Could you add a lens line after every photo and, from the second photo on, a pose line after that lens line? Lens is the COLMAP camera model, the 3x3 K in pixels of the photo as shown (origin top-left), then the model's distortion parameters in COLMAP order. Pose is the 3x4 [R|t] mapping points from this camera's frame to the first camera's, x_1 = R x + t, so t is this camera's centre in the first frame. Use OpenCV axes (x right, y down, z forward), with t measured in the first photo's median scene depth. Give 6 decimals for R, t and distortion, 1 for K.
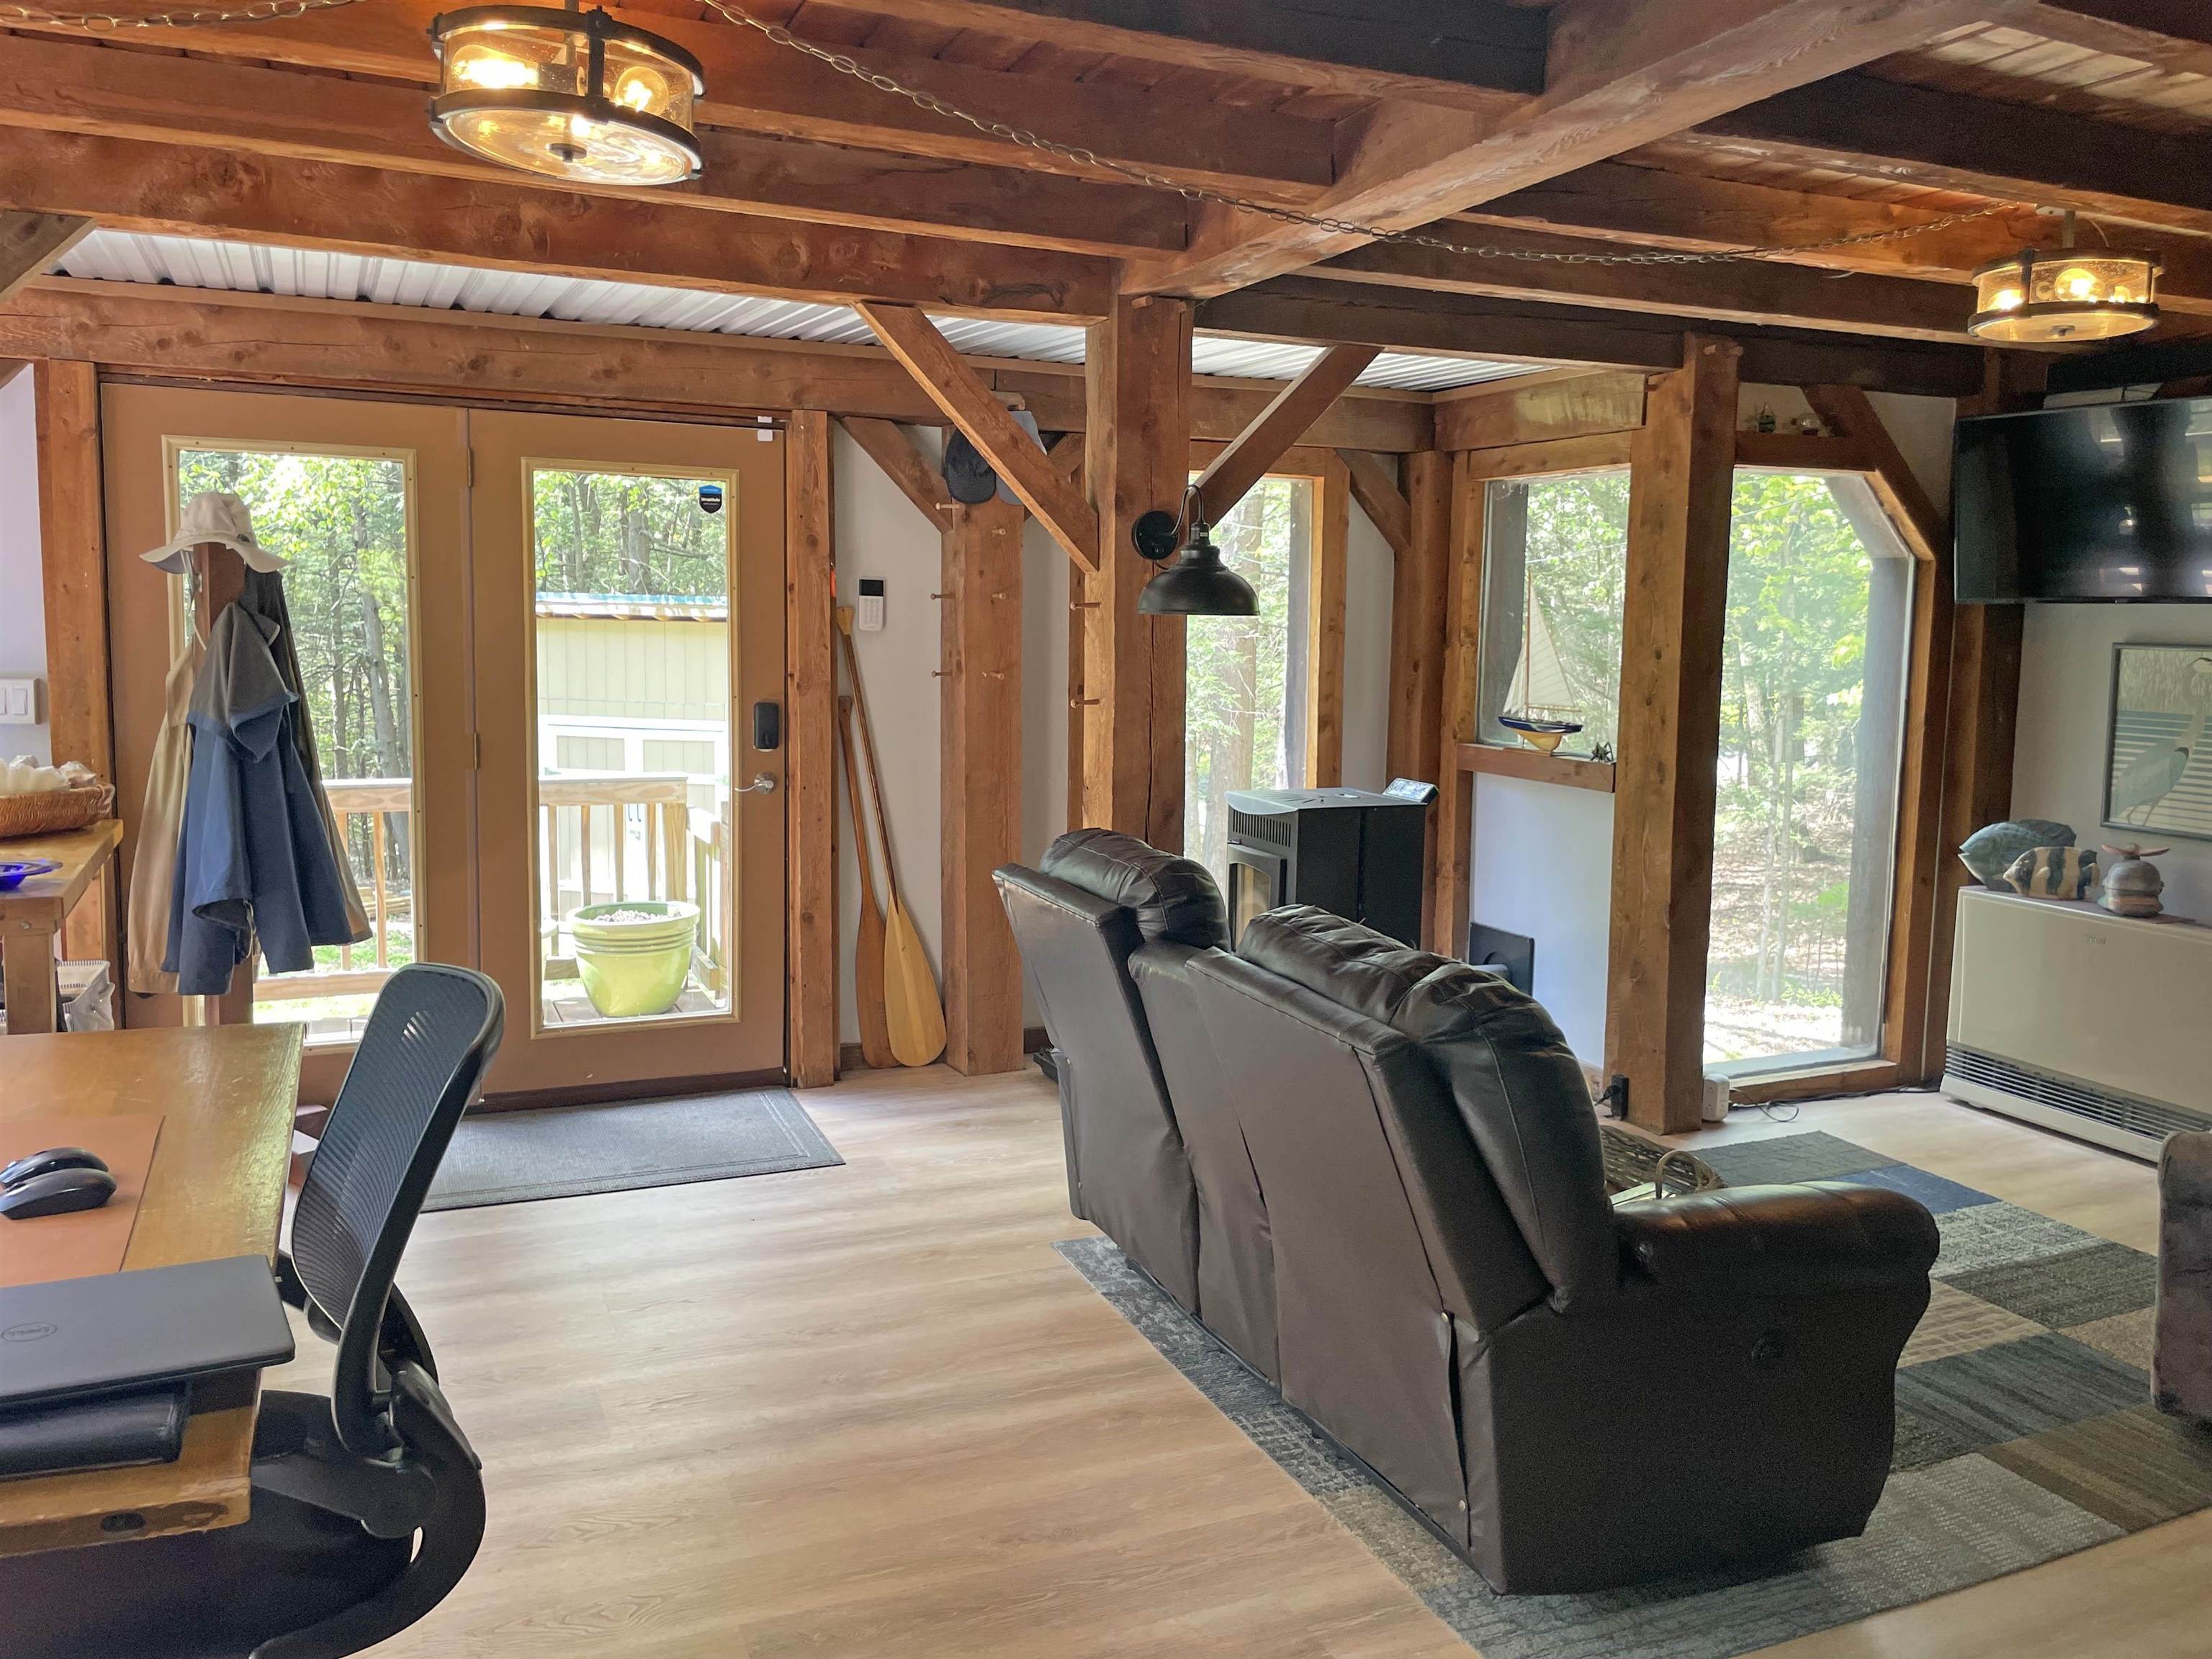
lens RADIAL K [[1681.9, 0, 1105.3], [0, 1681.9, 800.7], [0, 0, 1]] dist [0.091471, -0.120676]
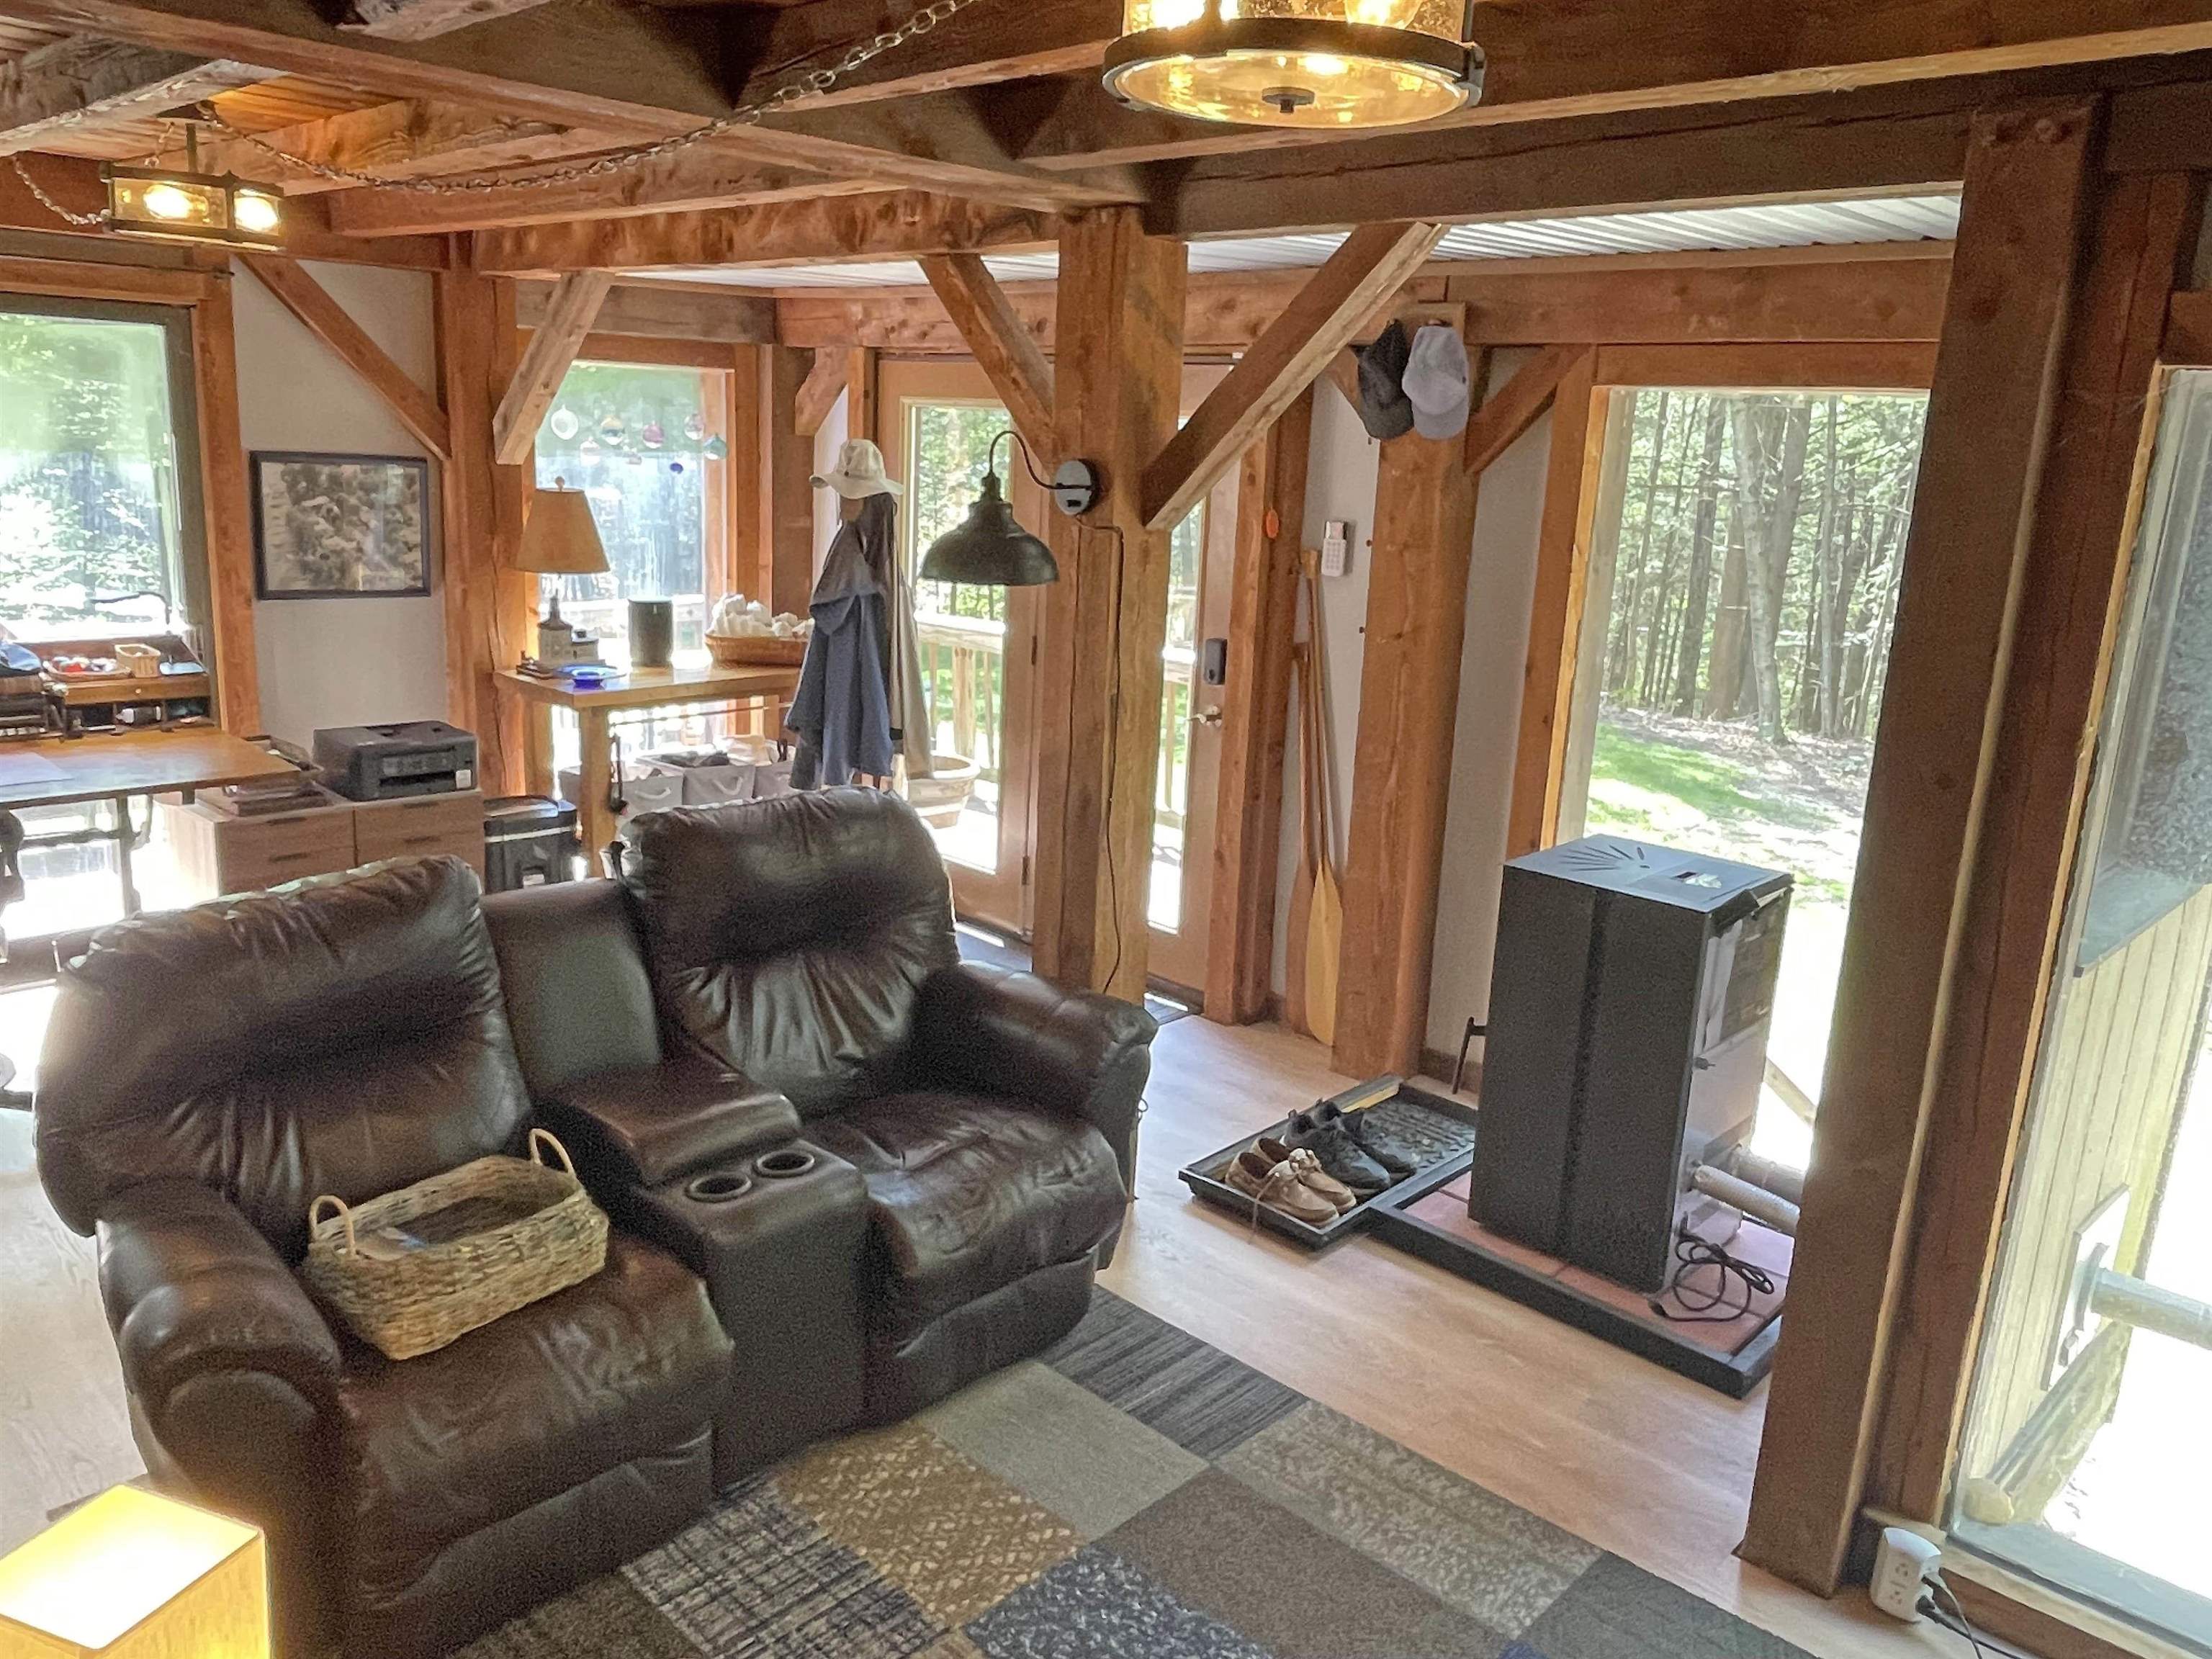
lens RADIAL K [[1630.0, 0, 1106.0], [0, 1630.0, 829.5], [0, 0, 1]] dist [-0.005529, -0.003479]
pose [[0.382687, 0.217908, -0.897812, 0.675785], [-0.139318, 0.974285, 0.177085, -0.109829], [0.913313, 0.057313, 0.403205, 0.553135]]
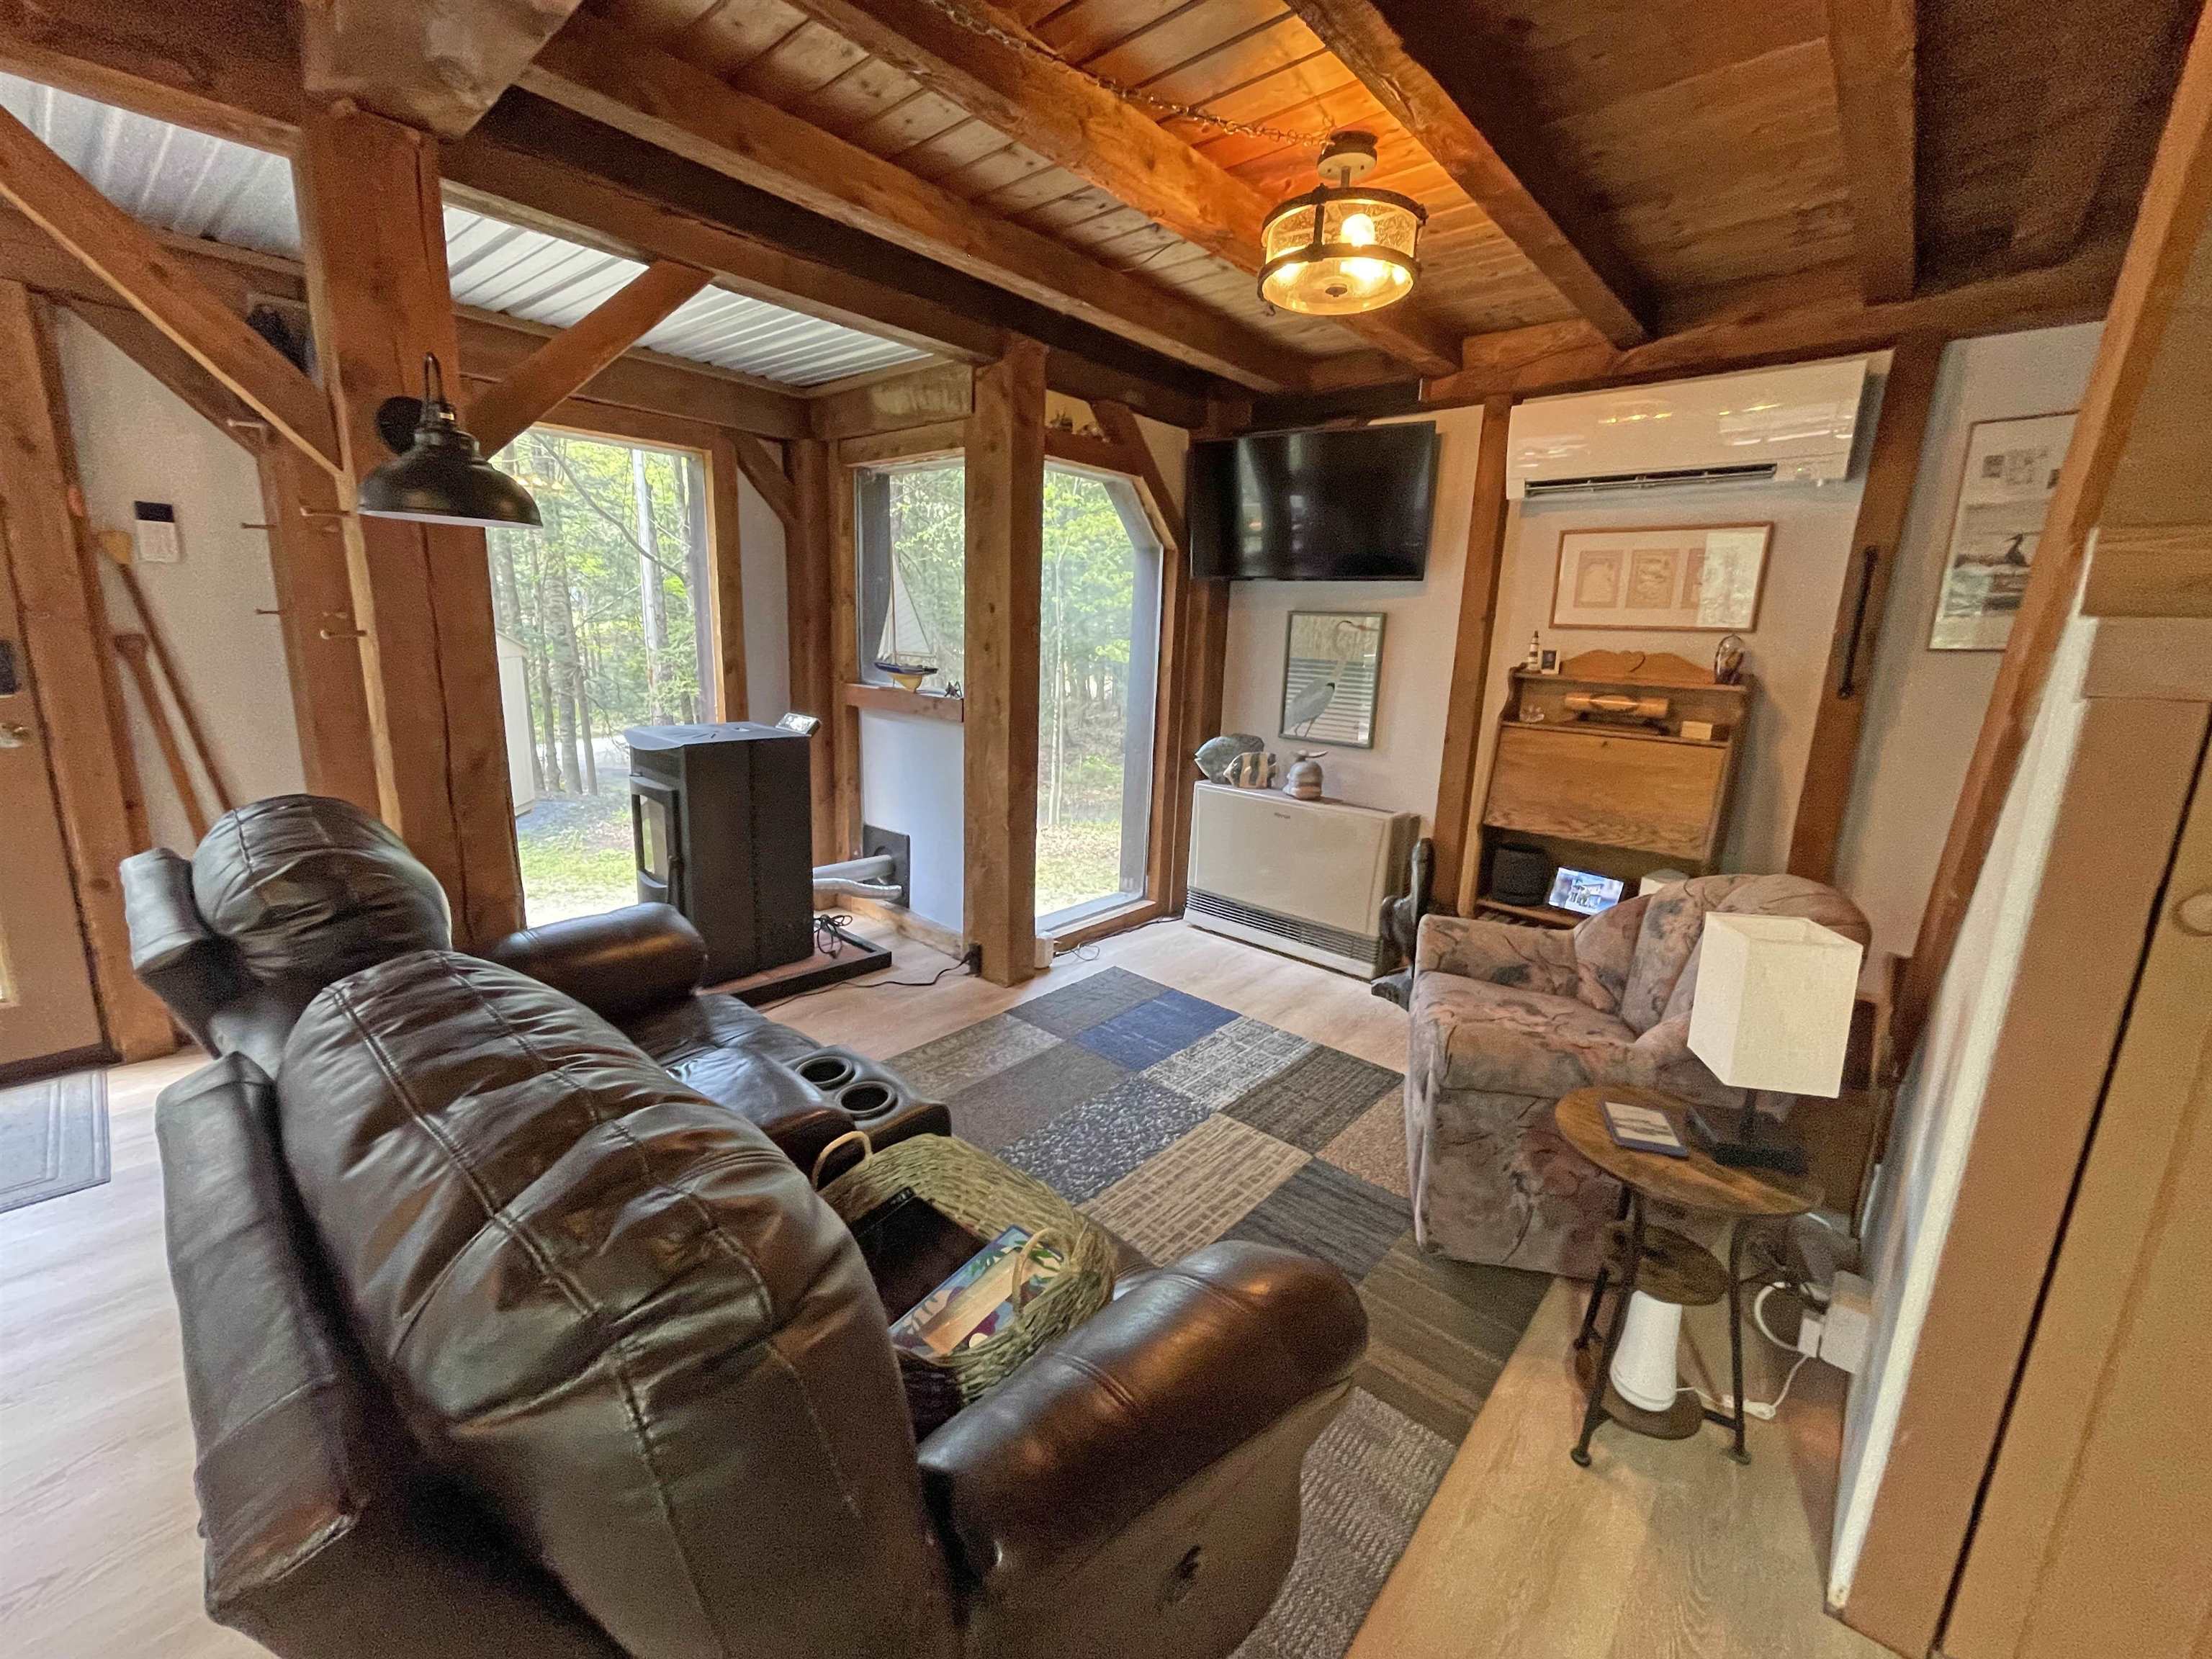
lens RADIAL K [[899.2, 0, 1090.5], [0, 899.2, 819.5], [0, 0, 1]] dist [-0.005973, 0.000774]
pose [[0.912419, -0.067548, 0.403644, 0.115741], [0.022172, 0.992995, 0.116055, -0.008444], [-0.408656, -0.096941, 0.907525, 0.359766]]
